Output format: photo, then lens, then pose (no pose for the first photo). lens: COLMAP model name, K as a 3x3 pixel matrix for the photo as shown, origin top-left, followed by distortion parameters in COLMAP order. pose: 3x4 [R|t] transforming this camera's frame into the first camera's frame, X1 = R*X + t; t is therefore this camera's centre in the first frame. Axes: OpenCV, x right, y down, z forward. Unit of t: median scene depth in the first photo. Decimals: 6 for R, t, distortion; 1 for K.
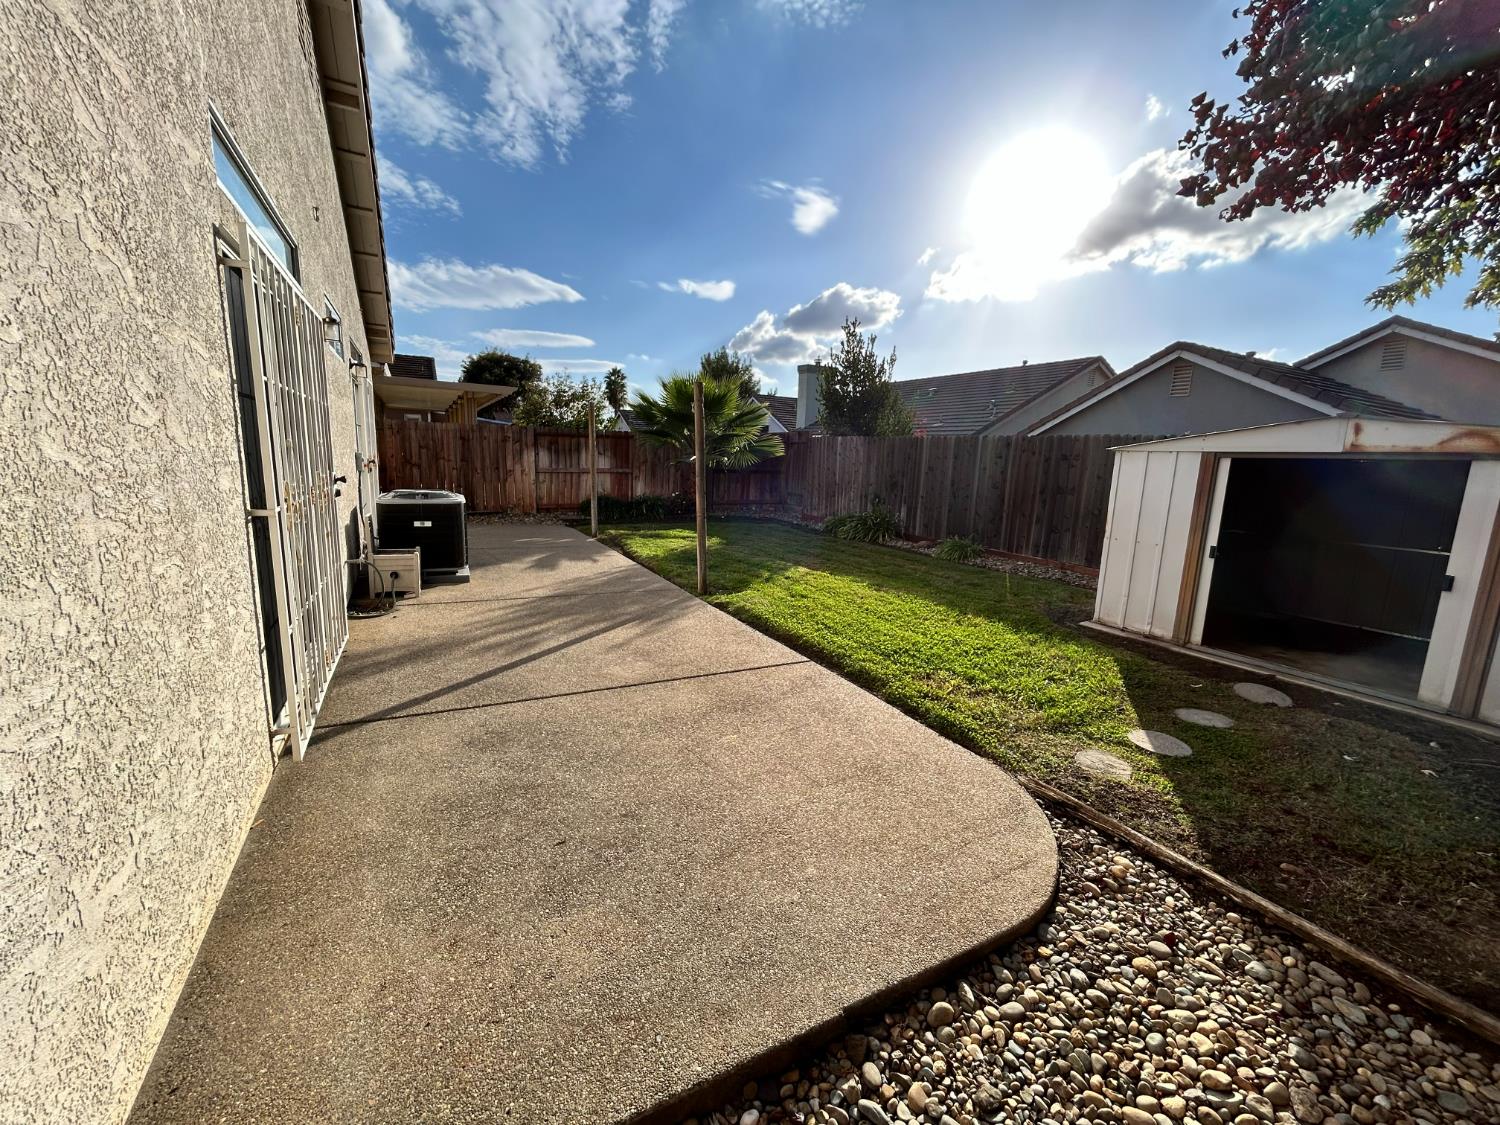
lens RADIAL K [[610.0, 0, 762.7], [0, 610.0, 562.1], [0, 0, 1]] dist [0.006916, -0.001241]
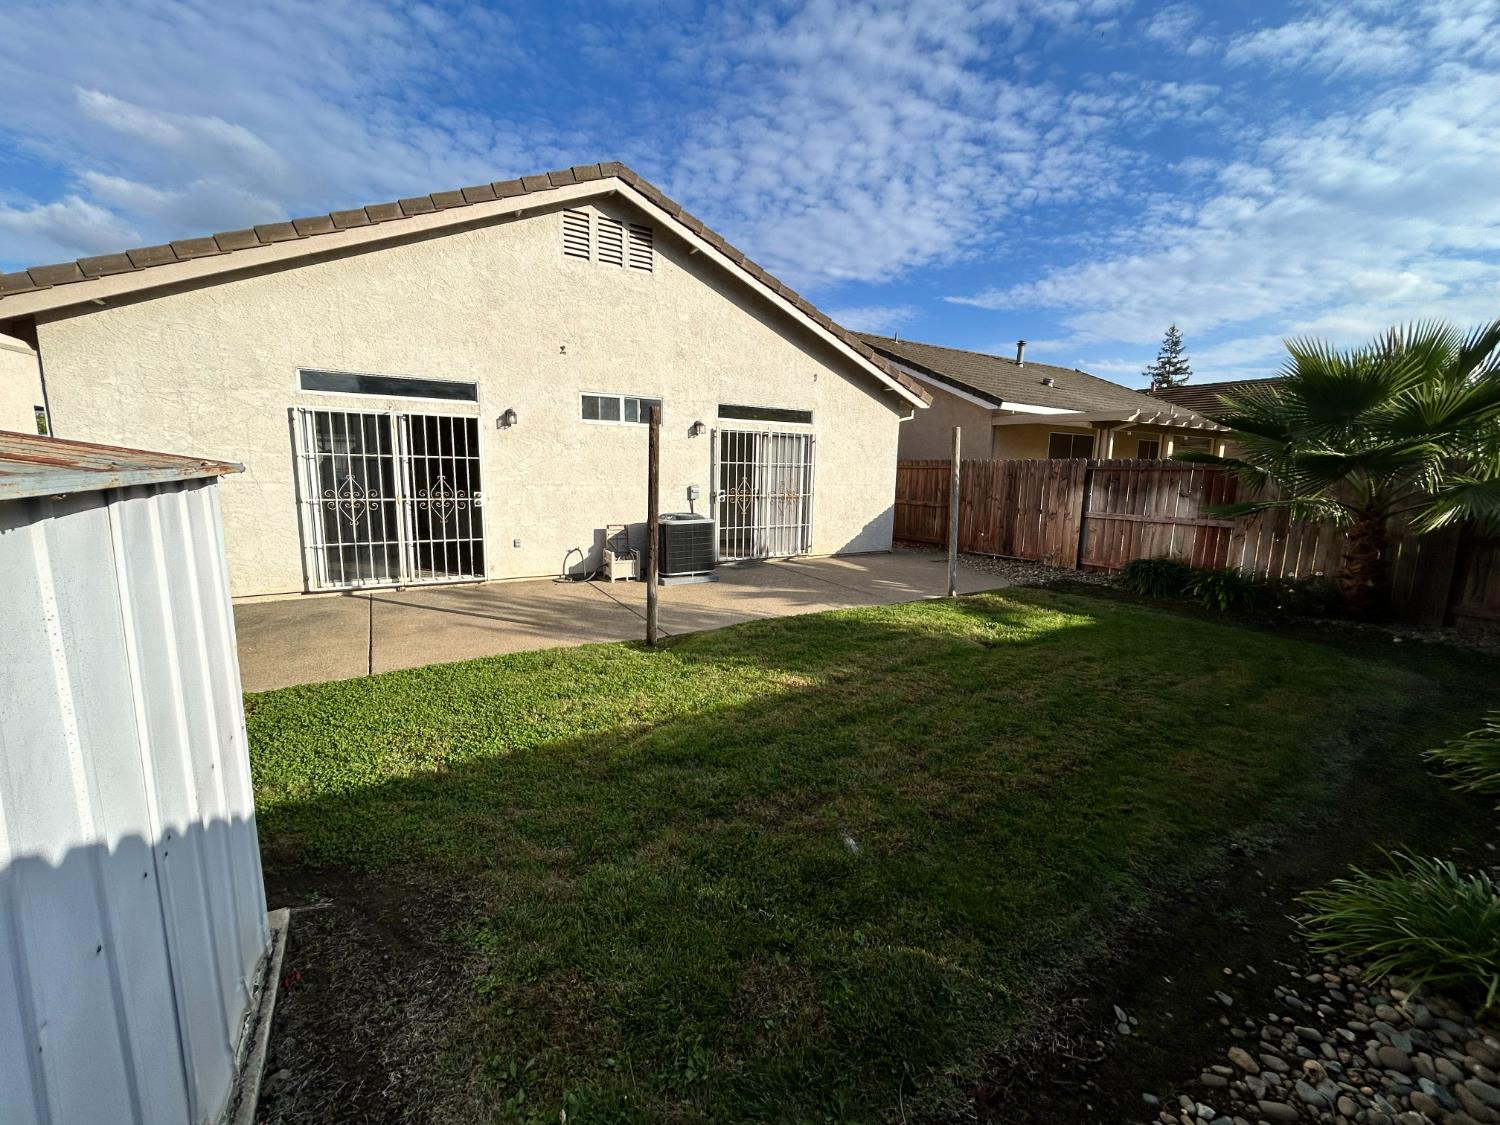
lens RADIAL K [[610.0, 0, 747.4], [0, 610.0, 567.0], [0, 0, 1]] dist [0.006916, -0.001241]
pose [[0.035391, 0.132688, -0.990526, 0.402592], [-0.192736, 0.973446, 0.123514, -0.100592], [0.980612, 0.186538, 0.060025, 0.550181]]
